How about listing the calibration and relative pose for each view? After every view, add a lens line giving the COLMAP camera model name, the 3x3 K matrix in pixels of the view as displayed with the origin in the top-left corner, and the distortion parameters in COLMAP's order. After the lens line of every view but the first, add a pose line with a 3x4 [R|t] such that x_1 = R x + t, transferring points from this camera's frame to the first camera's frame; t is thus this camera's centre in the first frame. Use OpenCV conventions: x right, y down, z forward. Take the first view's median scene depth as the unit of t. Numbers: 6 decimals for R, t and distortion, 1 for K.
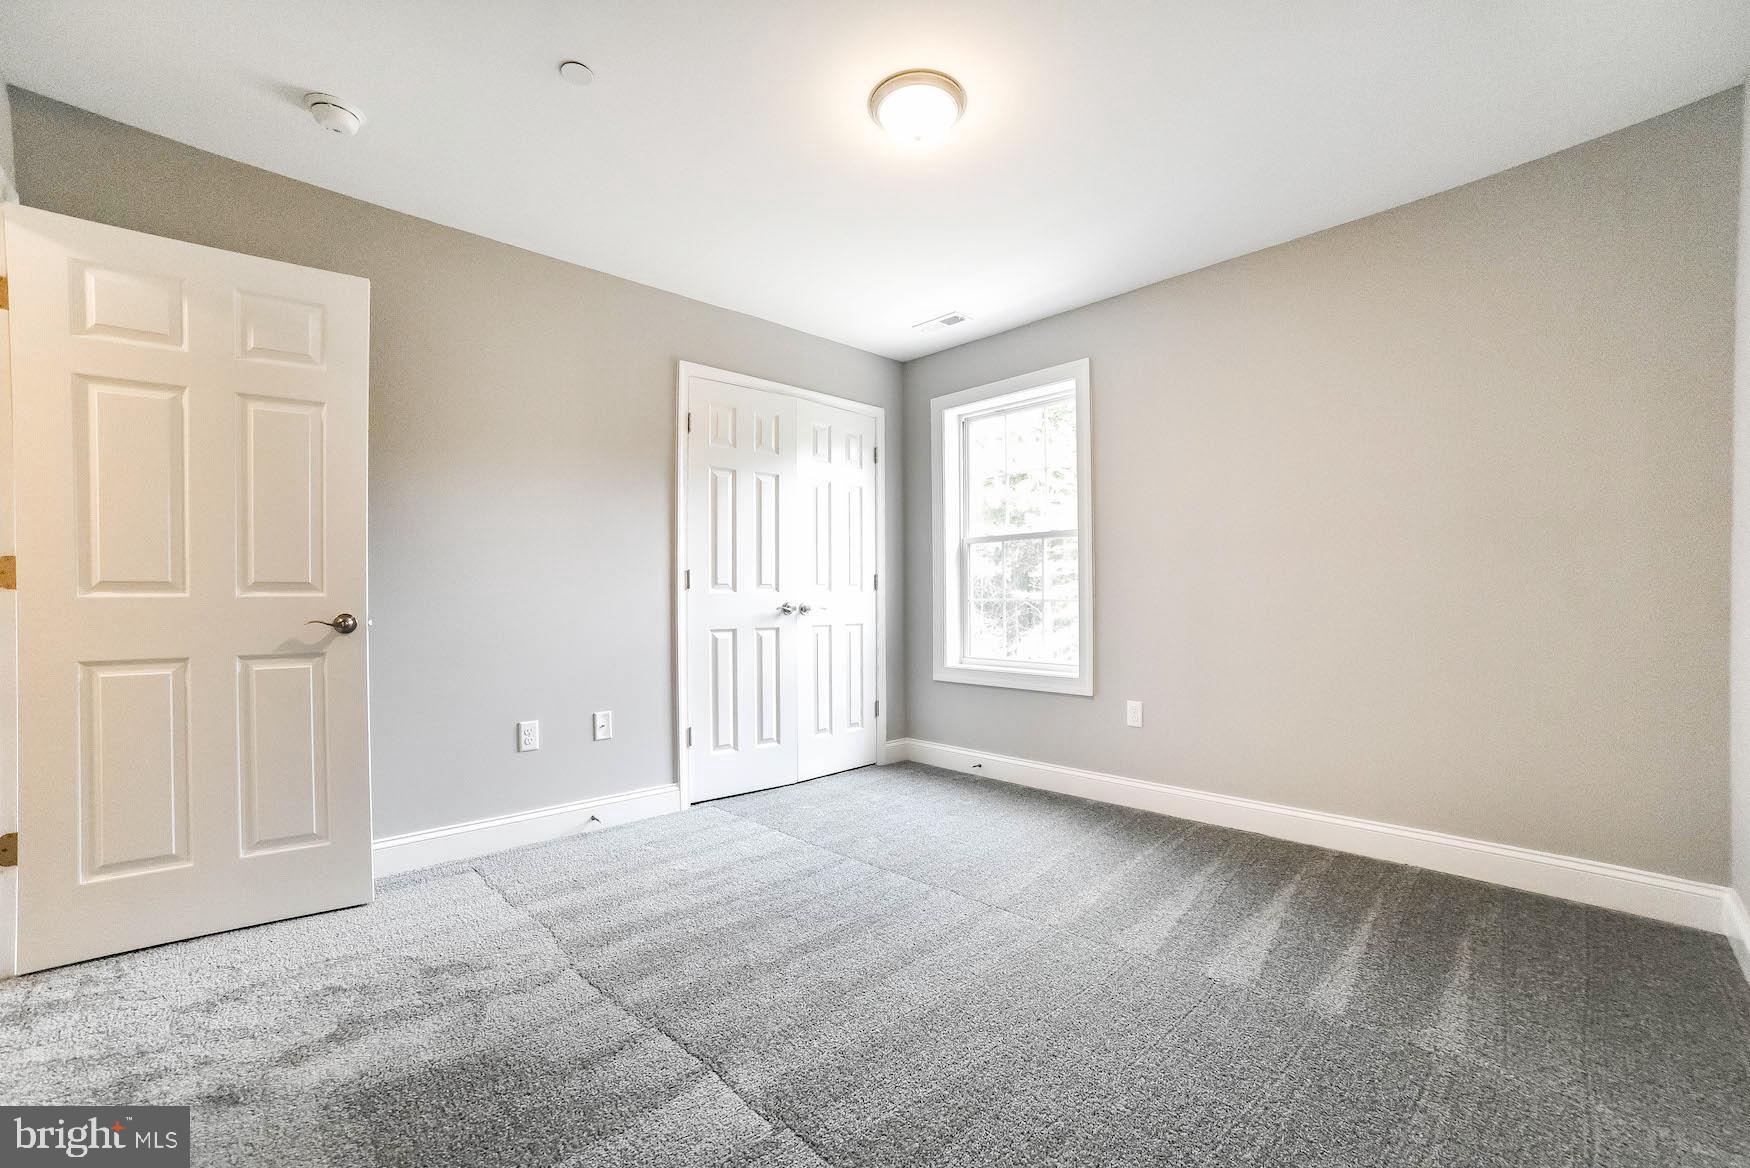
lens RADIAL K [[699.7, 0, 869.5], [0, 699.7, 600.3], [0, 0, 1]] dist [-0.075436, 0.034383]
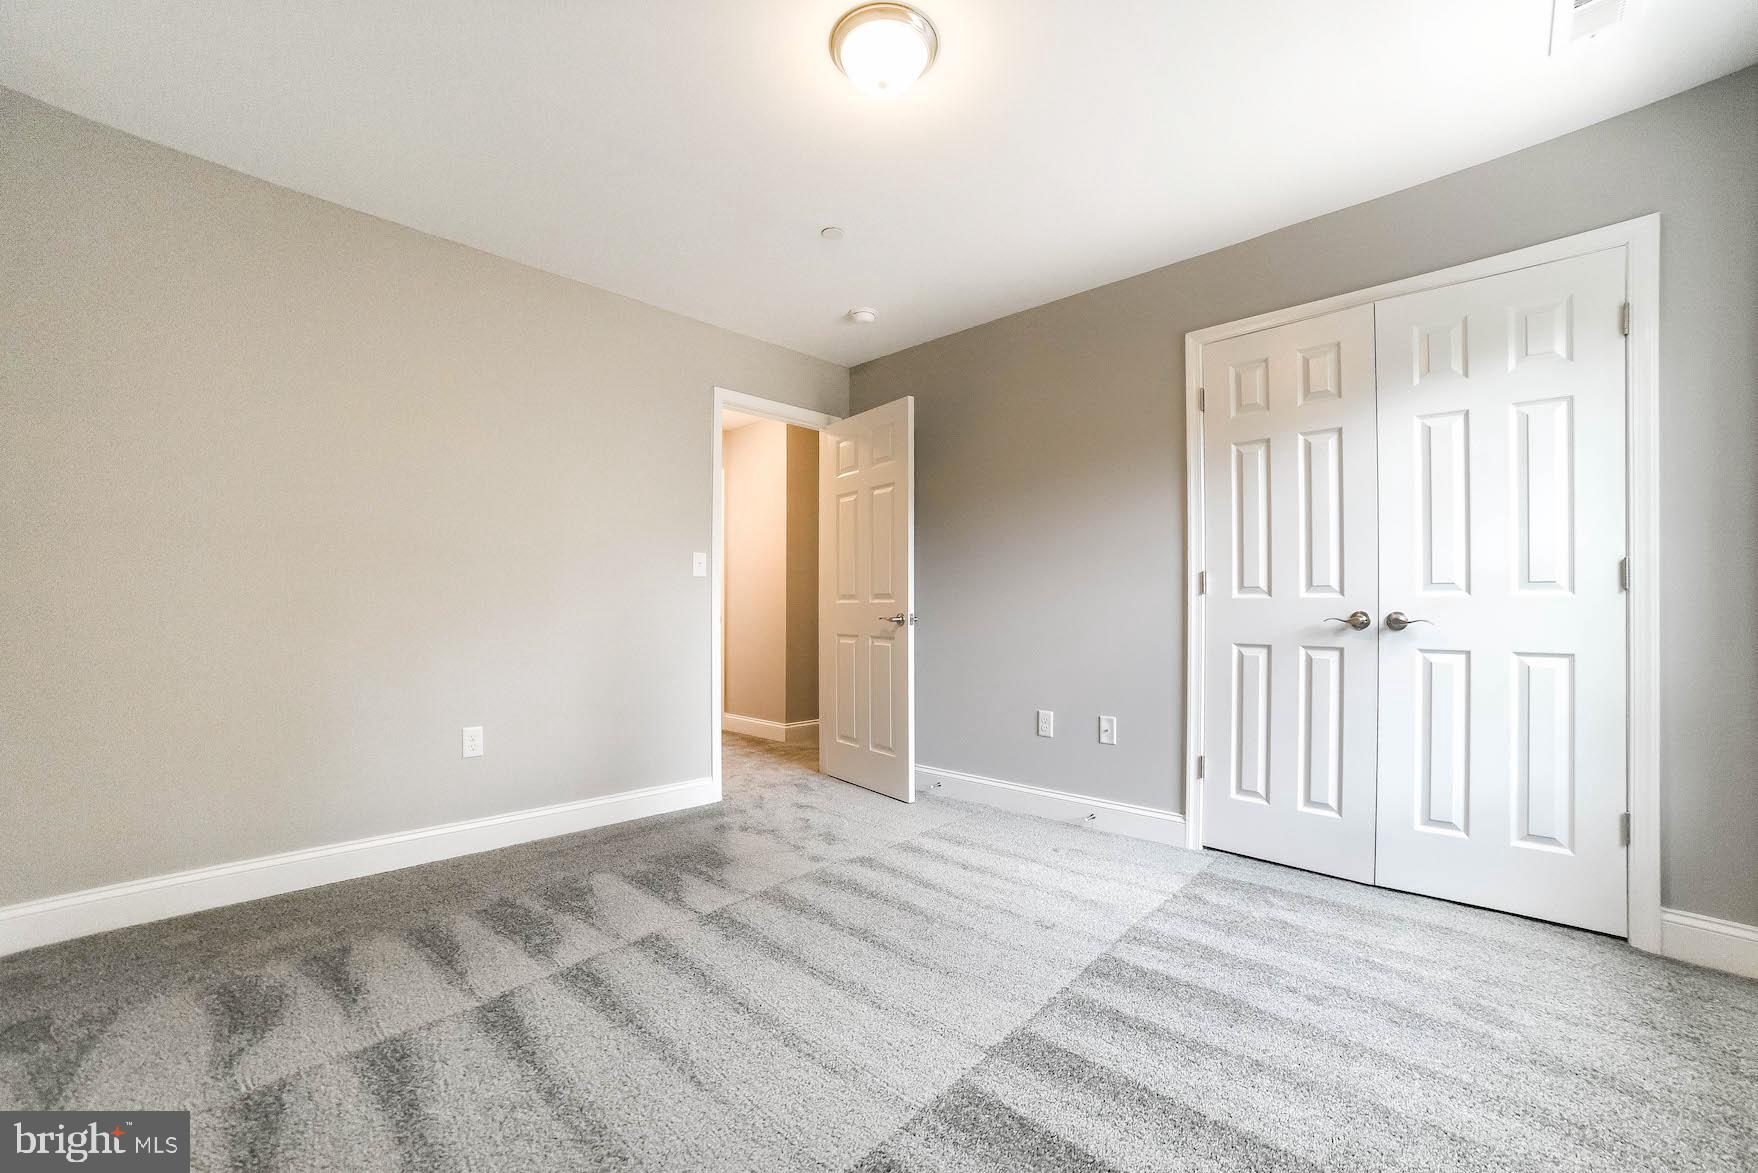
lens RADIAL K [[702.9, 0, 873.5], [0, 702.9, 602.9], [0, 0, 1]] dist [-0.075436, 0.034383]
pose [[0.079453, 0.002100, -0.996836, 0.558789], [-0.006435, 0.999978, 0.001593, -0.004554], [0.996818, 0.006288, 0.079465, 0.531906]]
